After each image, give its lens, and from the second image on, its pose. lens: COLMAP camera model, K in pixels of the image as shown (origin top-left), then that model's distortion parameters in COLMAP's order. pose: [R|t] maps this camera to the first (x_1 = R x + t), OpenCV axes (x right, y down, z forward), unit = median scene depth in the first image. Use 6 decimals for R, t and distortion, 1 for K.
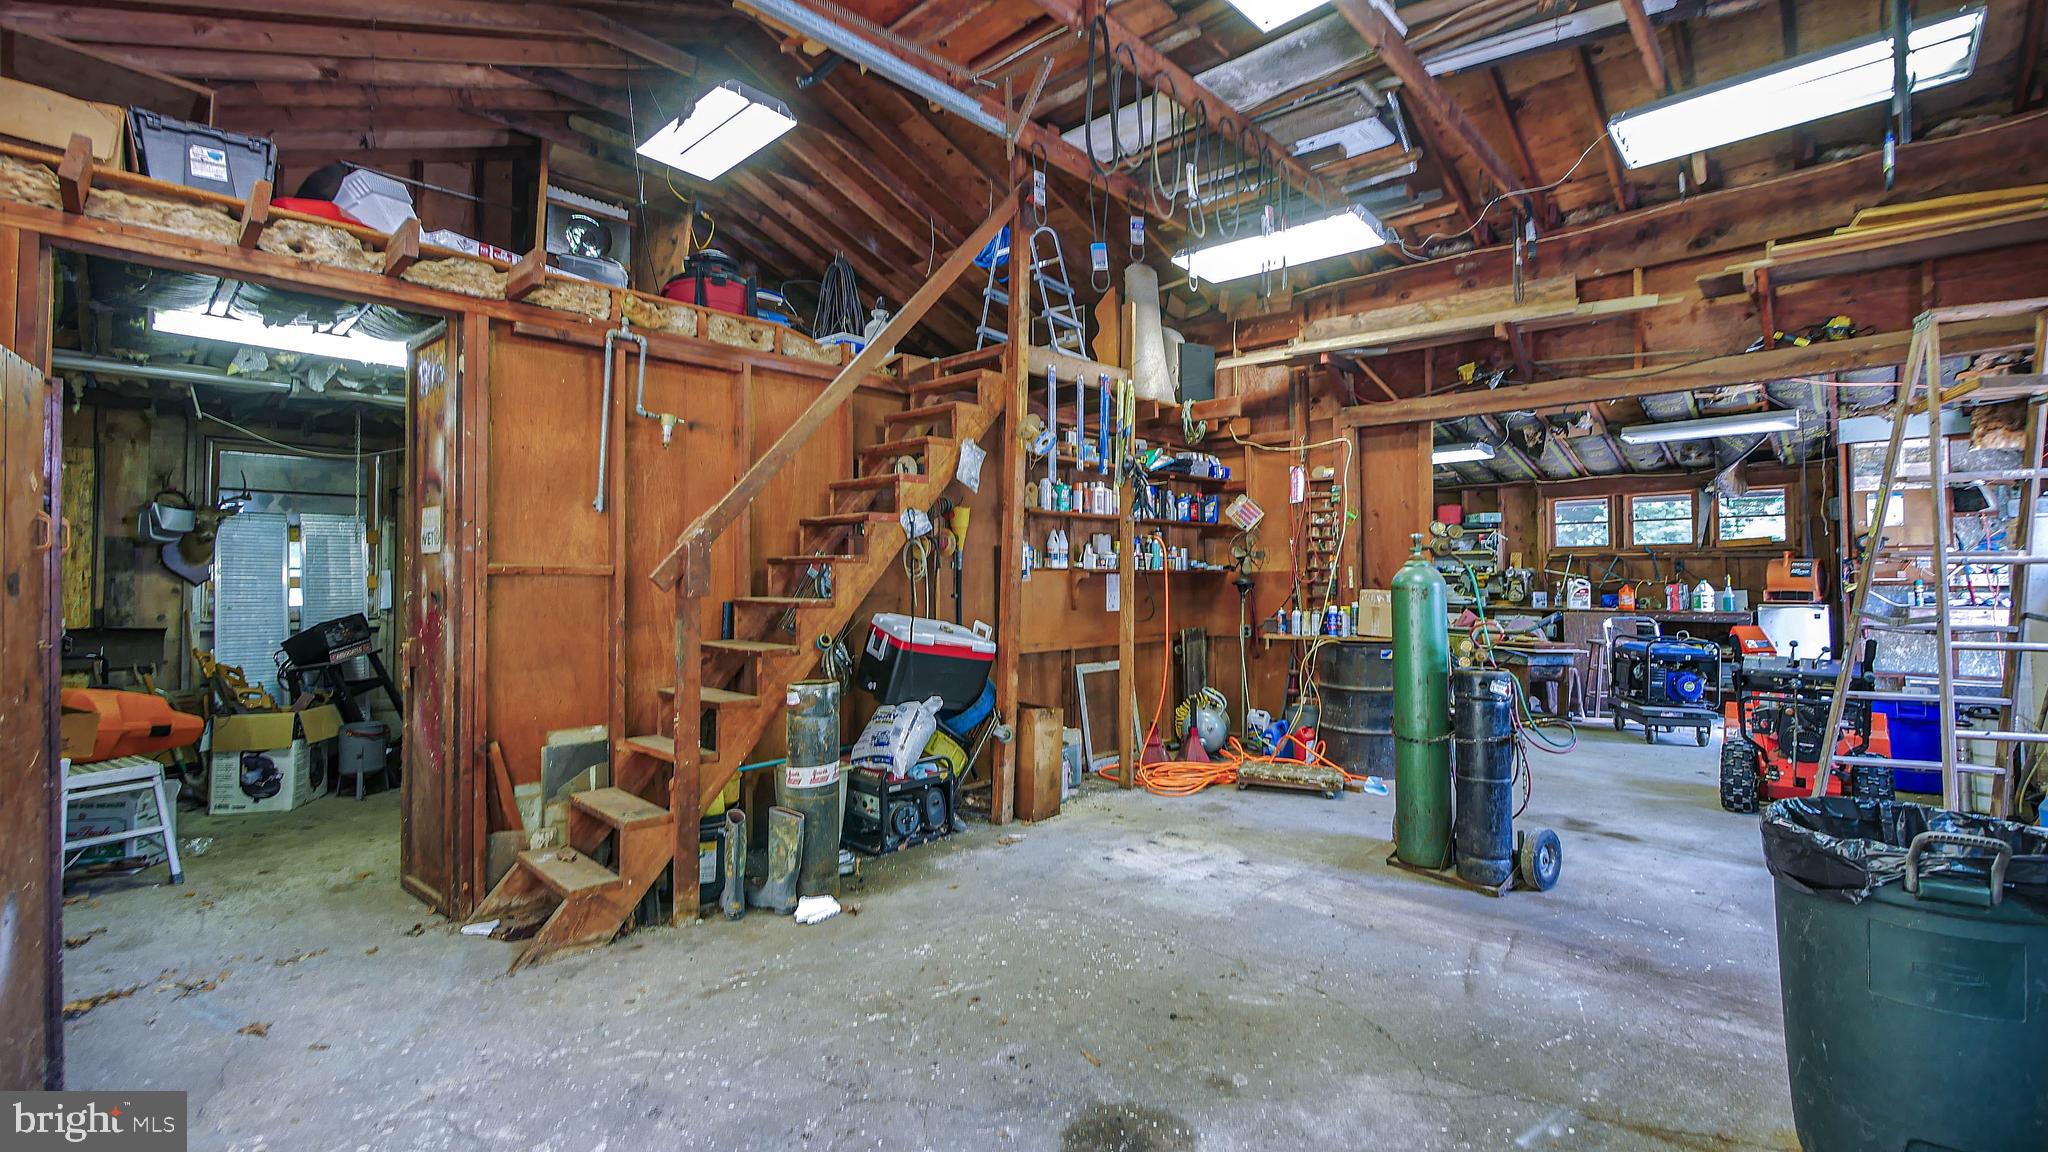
lens RADIAL K [[870.6, 0, 1018.9], [0, 870.6, 559.6], [0, 0, 1]] dist [-0.002935, -0.000453]
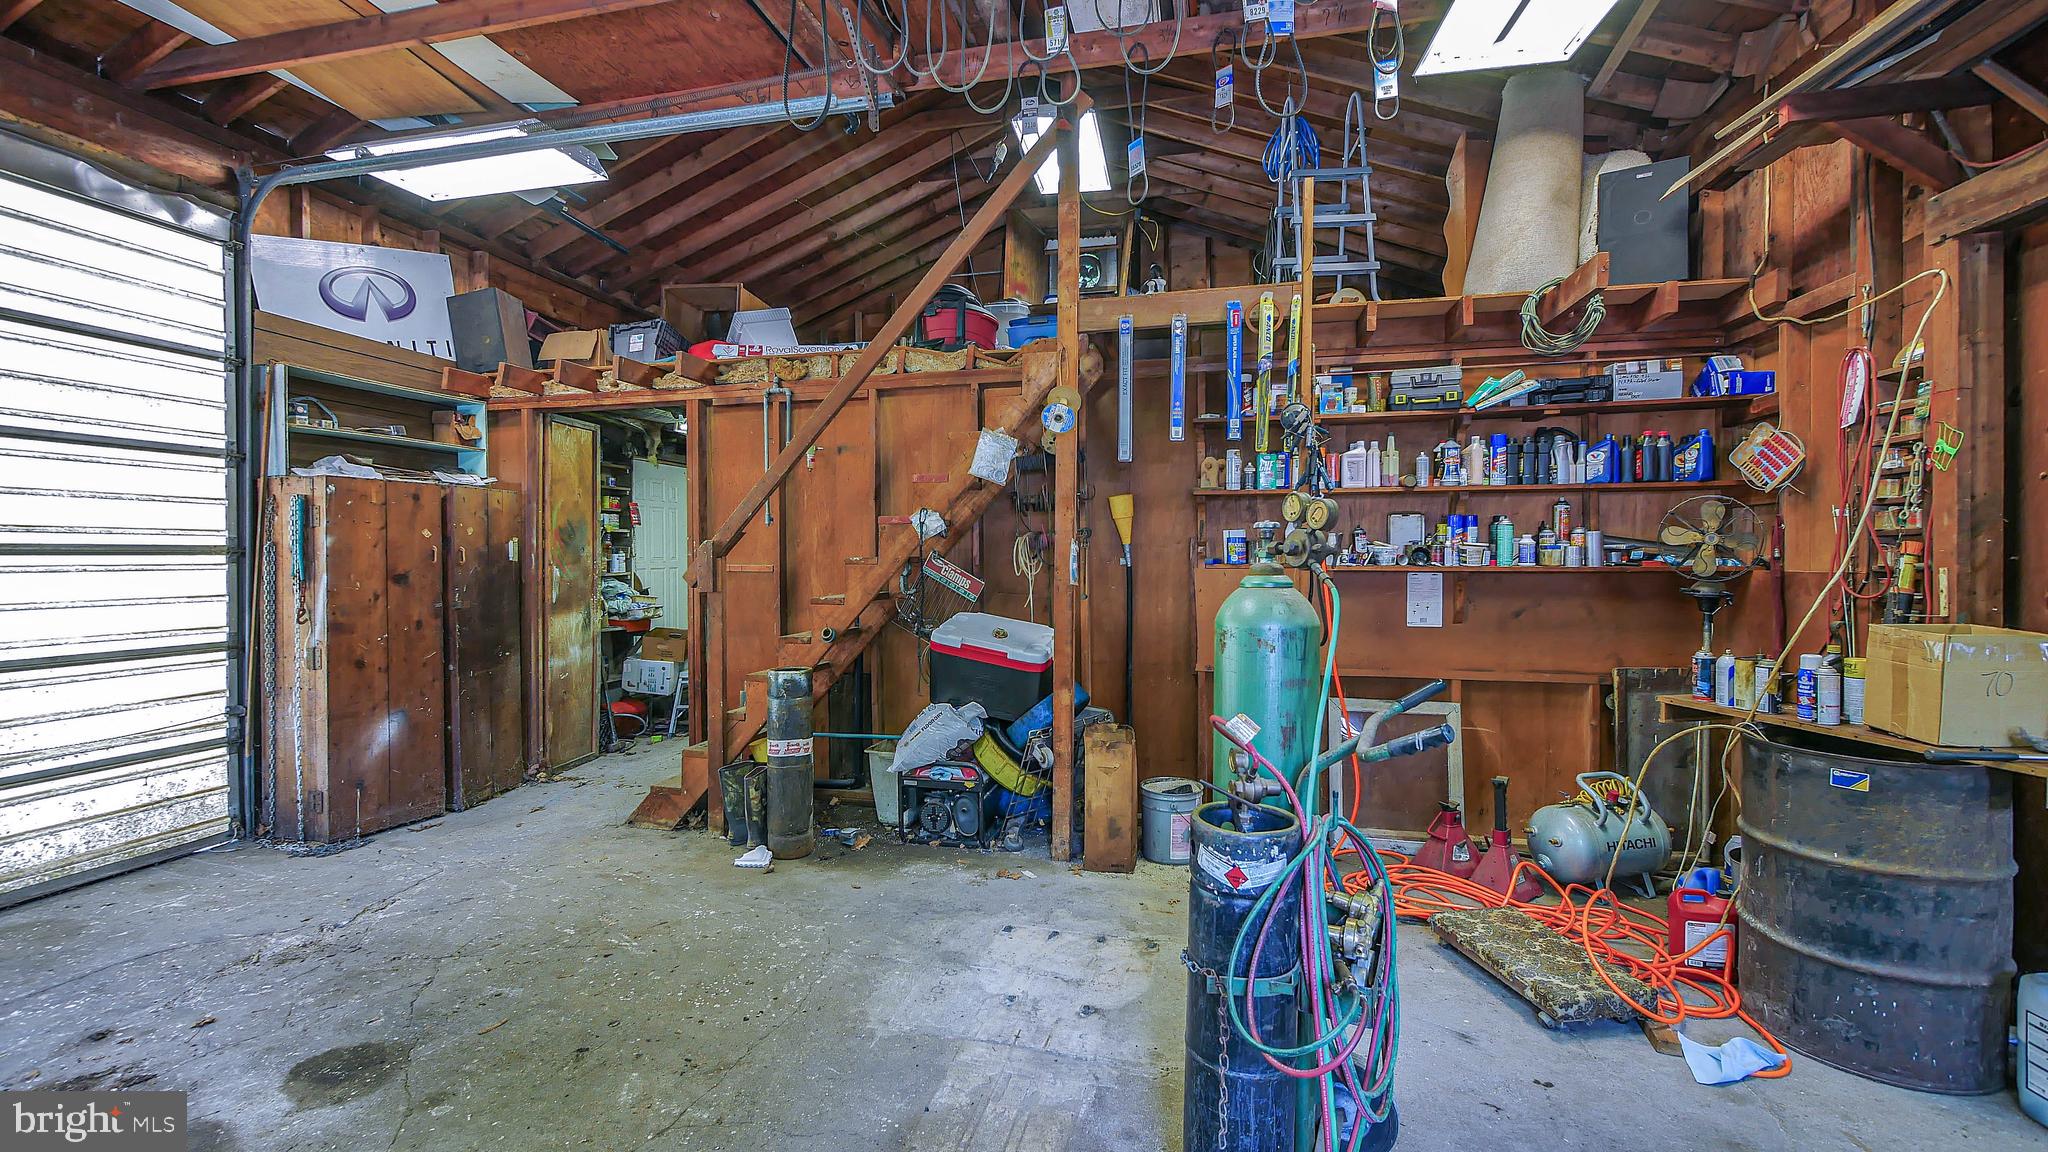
lens RADIAL K [[842.3, 0, 1016.9], [0, 842.3, 562.8], [0, 0, 1]] dist [-0.007917, 0.000396]
pose [[0.505714, 0.011328, -0.862627, 0.839688], [0.018169, 0.999552, 0.023778, -0.019527], [0.862510, -0.027698, 0.505281, 0.663369]]
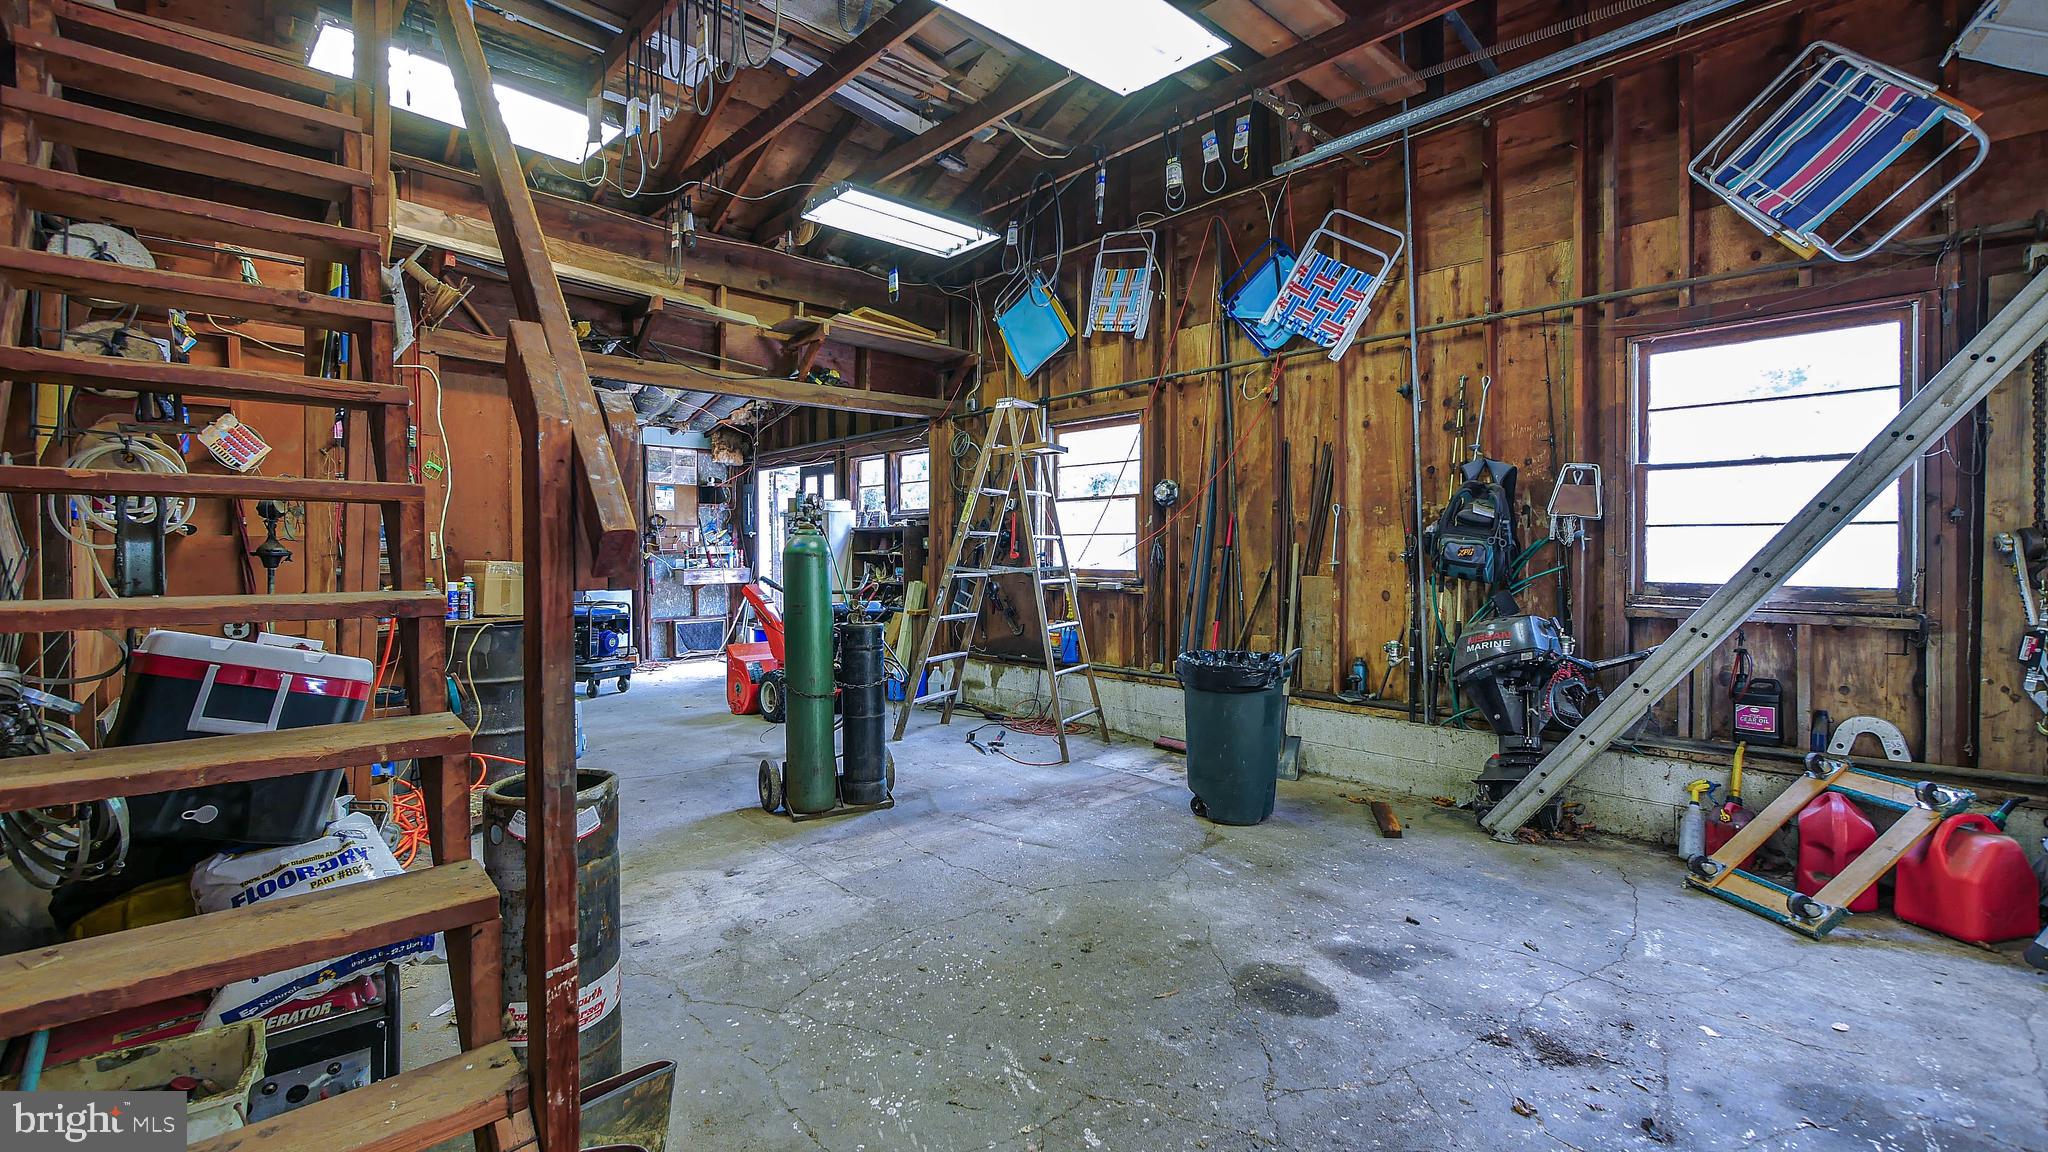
lens RADIAL K [[870.6, 0, 1018.9], [0, 870.6, 559.6], [0, 0, 1]] dist [-0.002935, -0.000453]
pose [[0.056613, -0.009384, 0.998352, -0.616546], [-0.020855, 0.999727, 0.010580, 0.023238], [-0.998178, -0.021420, 0.056402, 0.712255]]
